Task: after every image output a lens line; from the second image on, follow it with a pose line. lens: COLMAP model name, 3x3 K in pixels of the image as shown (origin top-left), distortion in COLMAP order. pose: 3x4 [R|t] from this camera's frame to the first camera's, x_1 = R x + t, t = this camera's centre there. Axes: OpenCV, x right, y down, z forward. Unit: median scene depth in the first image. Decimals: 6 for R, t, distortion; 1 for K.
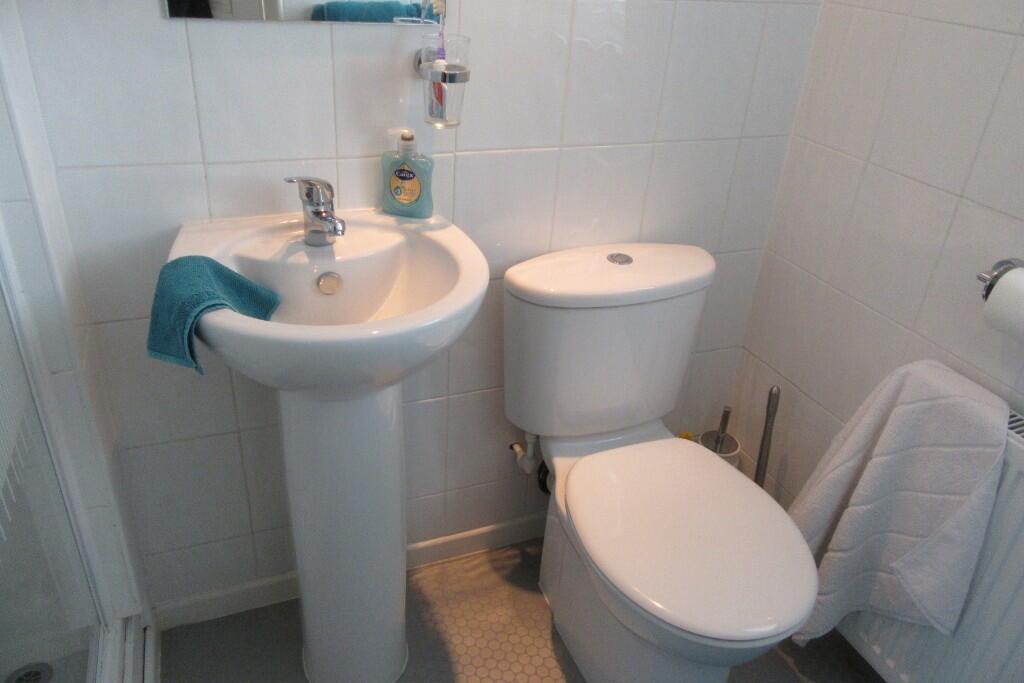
lens RADIAL K [[747.3, 0, 510.7], [0, 747.3, 342.1], [0, 0, 1]] dist [-0.016516, 0.021546]
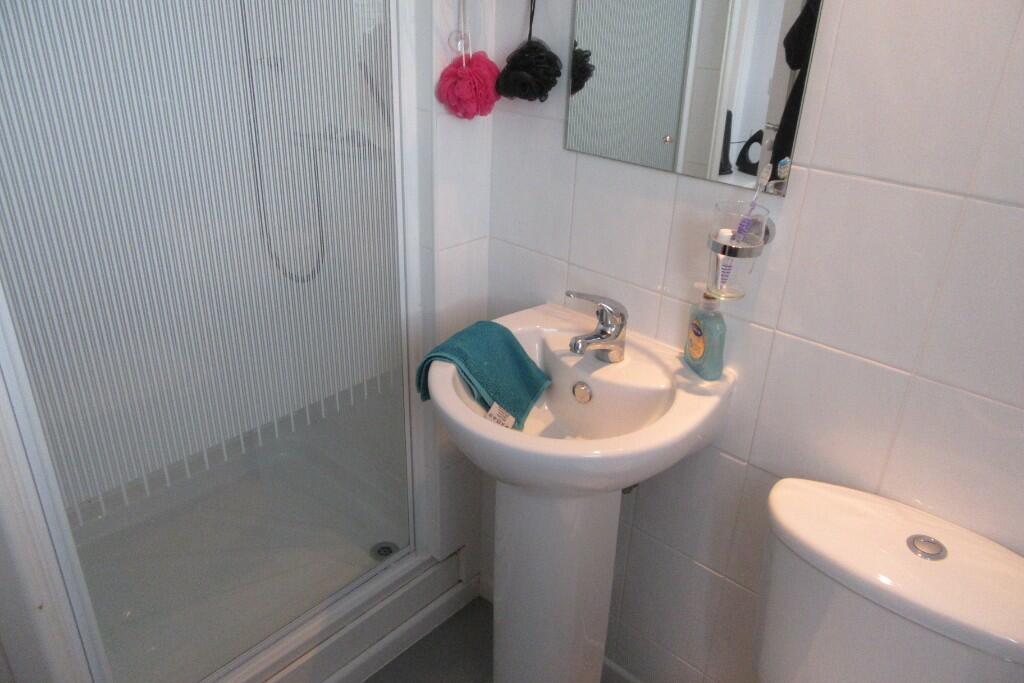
lens RADIAL K [[747.3, 0, 509.7], [0, 747.3, 339.0], [0, 0, 1]] dist [-0.016516, 0.021546]
pose [[0.427285, 0.352642, -0.832509, 0.563704], [-0.433787, 0.887853, 0.153444, -0.254336], [0.793257, 0.295568, 0.532337, 0.285124]]
